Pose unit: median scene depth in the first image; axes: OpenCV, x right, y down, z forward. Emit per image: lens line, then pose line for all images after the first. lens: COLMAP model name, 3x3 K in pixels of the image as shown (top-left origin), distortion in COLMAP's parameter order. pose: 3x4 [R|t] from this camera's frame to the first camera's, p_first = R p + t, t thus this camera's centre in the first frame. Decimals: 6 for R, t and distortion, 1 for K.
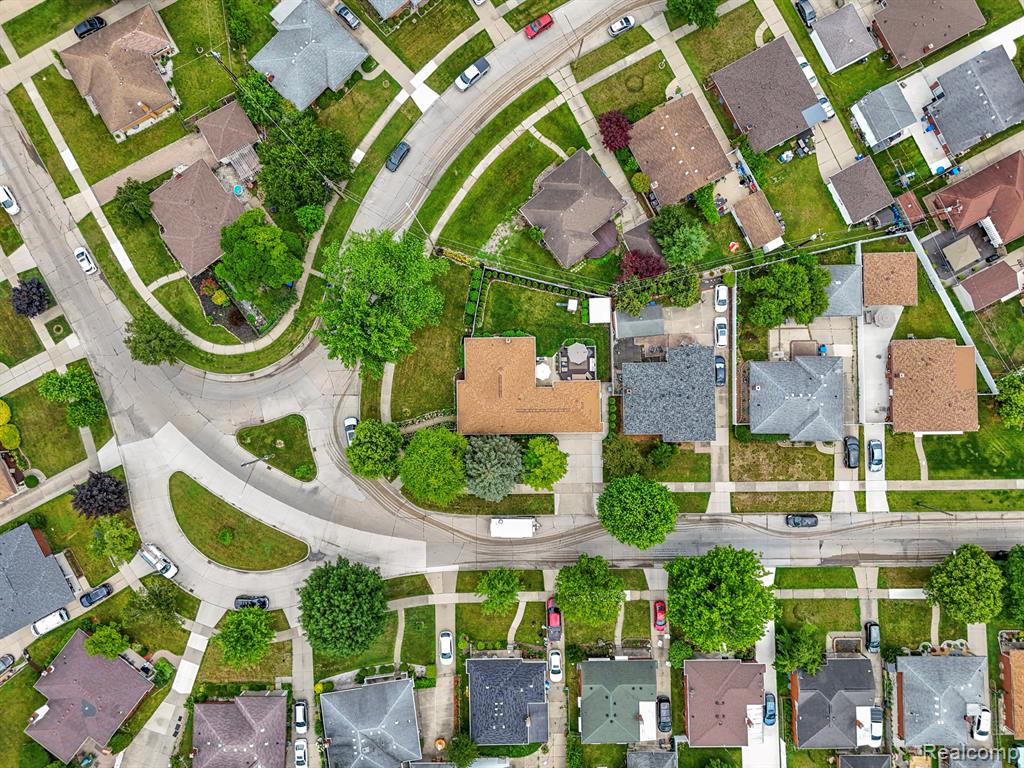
lens RADIAL K [[754.3, 0, 509.4], [0, 754.3, 383.1], [0, 0, 1]] dist [0.071489, -0.063428]
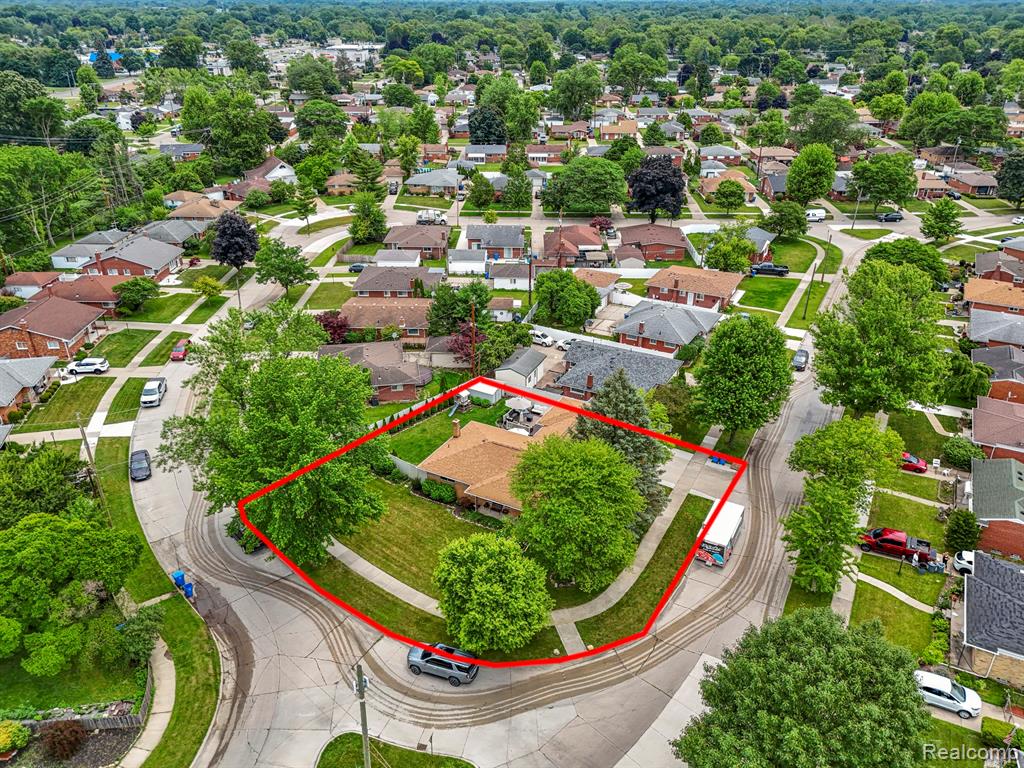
lens RADIAL K [[754.9, 0, 512.0], [0, 754.9, 384.0], [0, 0, 1]] dist [0.087368, -0.097209]
pose [[0.485334, -0.389553, 0.782751, -0.500003], [0.874191, 0.232107, -0.426517, 0.274868], [-0.015531, 0.891277, 0.453193, 0.621776]]
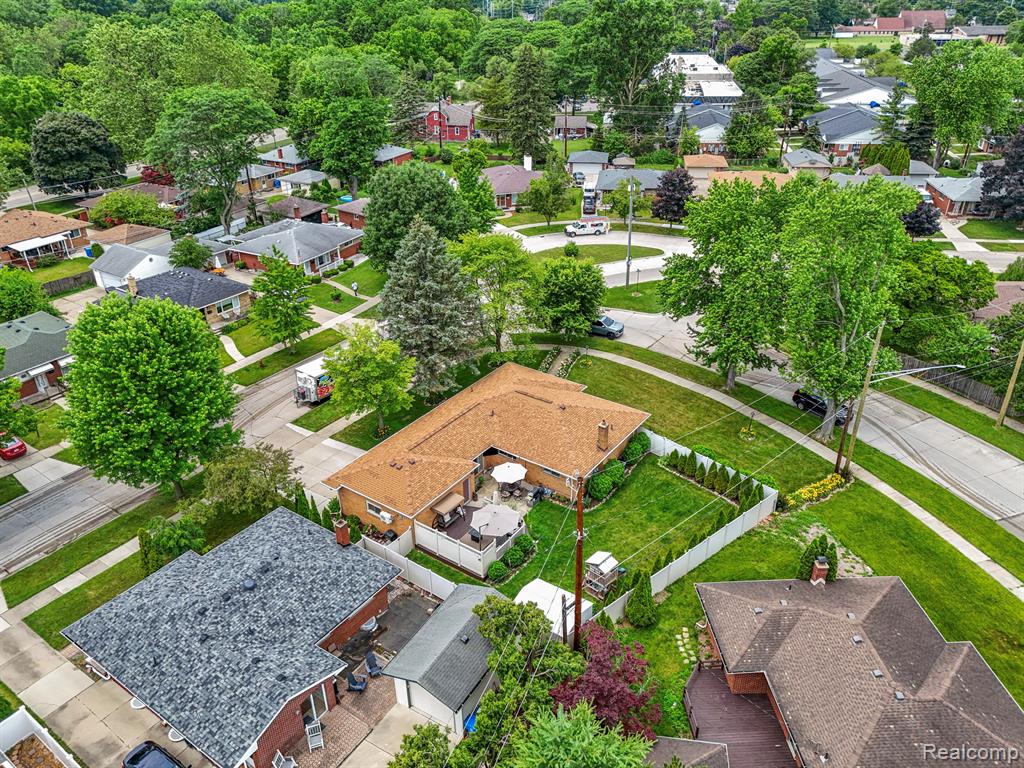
lens RADIAL K [[754.3, 0, 509.4], [0, 754.3, 383.1], [0, 0, 1]] dist [0.071489, -0.063428]
pose [[-0.591654, 0.395153, -0.702709, 0.347742], [-0.805668, -0.258372, 0.533051, -0.248086], [0.029076, 0.881532, 0.471229, 0.721526]]
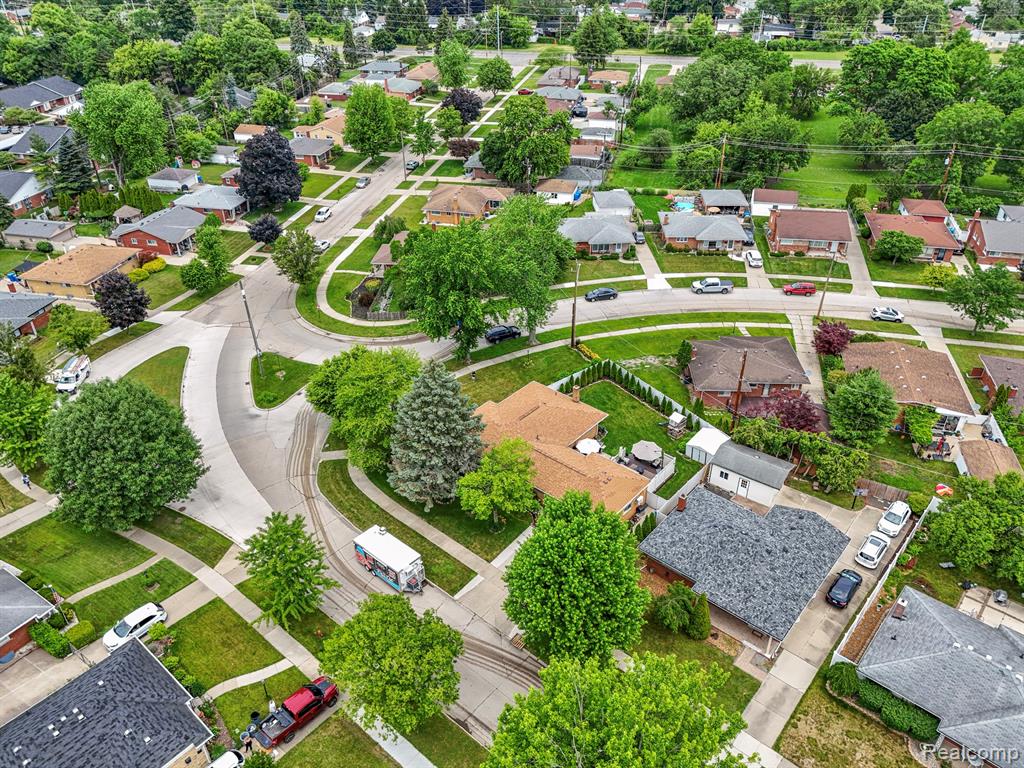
lens RADIAL K [[754.9, 0, 512.0], [0, 754.9, 384.0], [0, 0, 1]] dist [0.087368, -0.097209]
pose [[0.747625, 0.358953, -0.558757, 0.355484], [-0.663950, 0.423084, -0.616579, 0.431483], [0.015078, 0.831957, 0.554635, 0.558507]]
